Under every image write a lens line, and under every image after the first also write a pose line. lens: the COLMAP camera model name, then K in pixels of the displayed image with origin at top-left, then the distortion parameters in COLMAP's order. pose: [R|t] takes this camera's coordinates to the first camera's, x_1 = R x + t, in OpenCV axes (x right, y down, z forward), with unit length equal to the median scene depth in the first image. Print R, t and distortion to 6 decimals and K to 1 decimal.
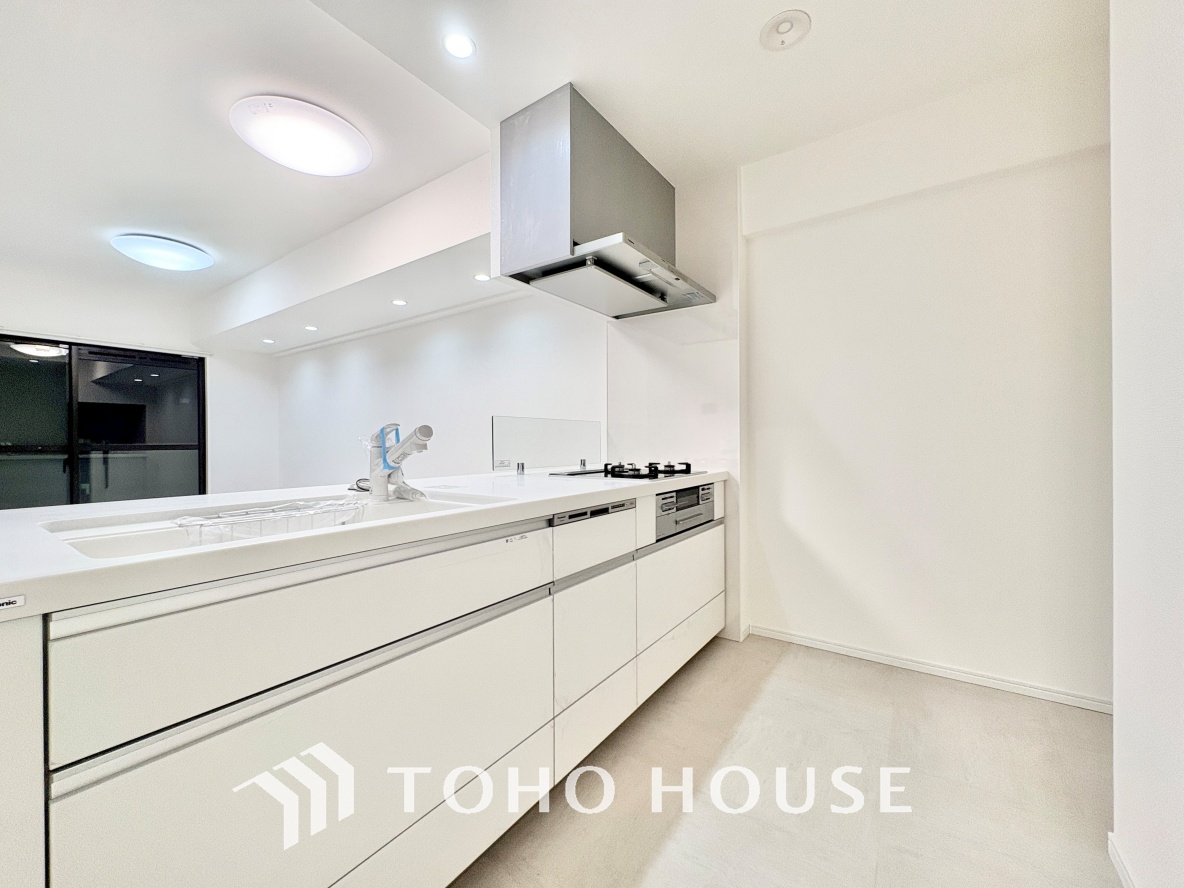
lens RADIAL K [[475.4, 0, 592.3], [0, 475.4, 442.2], [0, 0, 1]] dist [-0.001877, -0.000067]
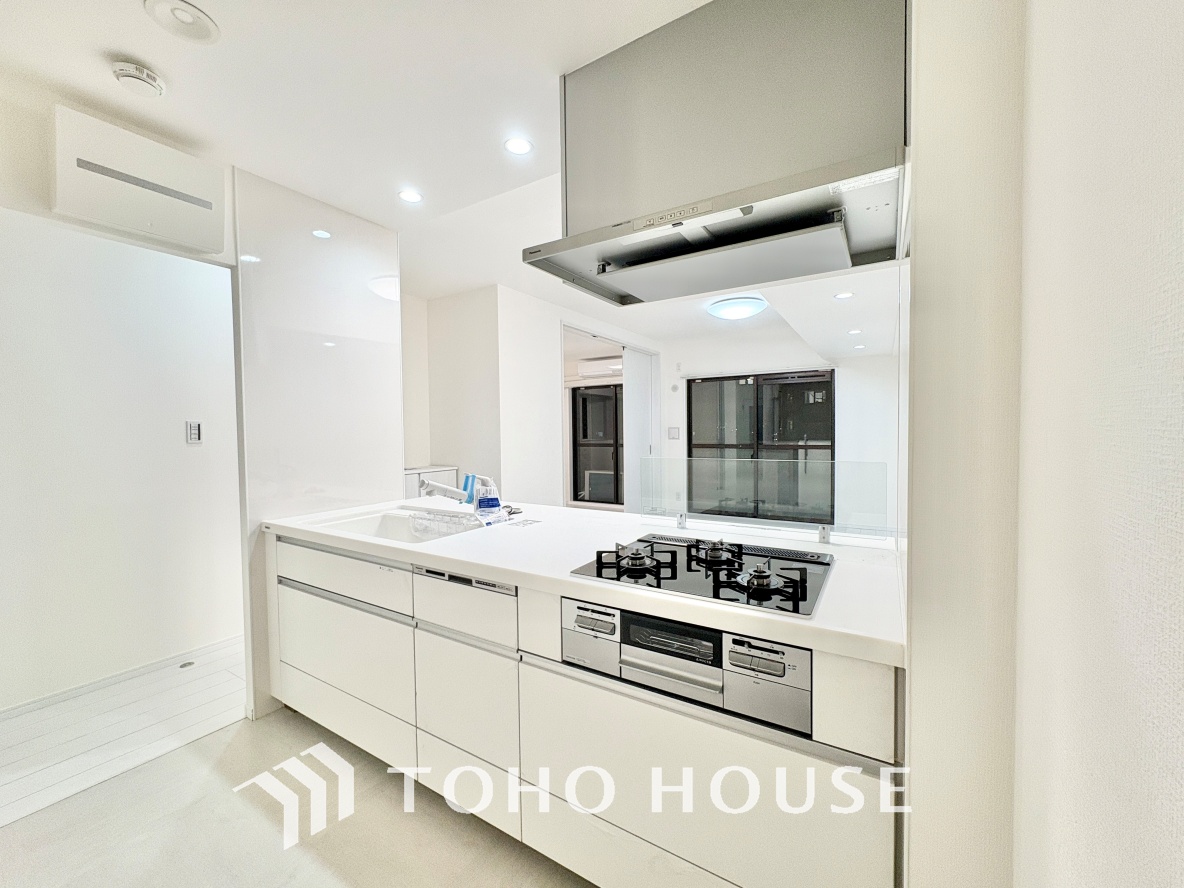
lens RADIAL K [[475.4, 0, 592.0], [0, 475.4, 443.9], [0, 0, 1]] dist [-0.001877, -0.000067]
pose [[0.053099, 0.020092, -0.998387, 0.816786], [0.001556, 0.999795, 0.020203, -0.126935], [0.998588, -0.002626, 0.053057, 0.980244]]
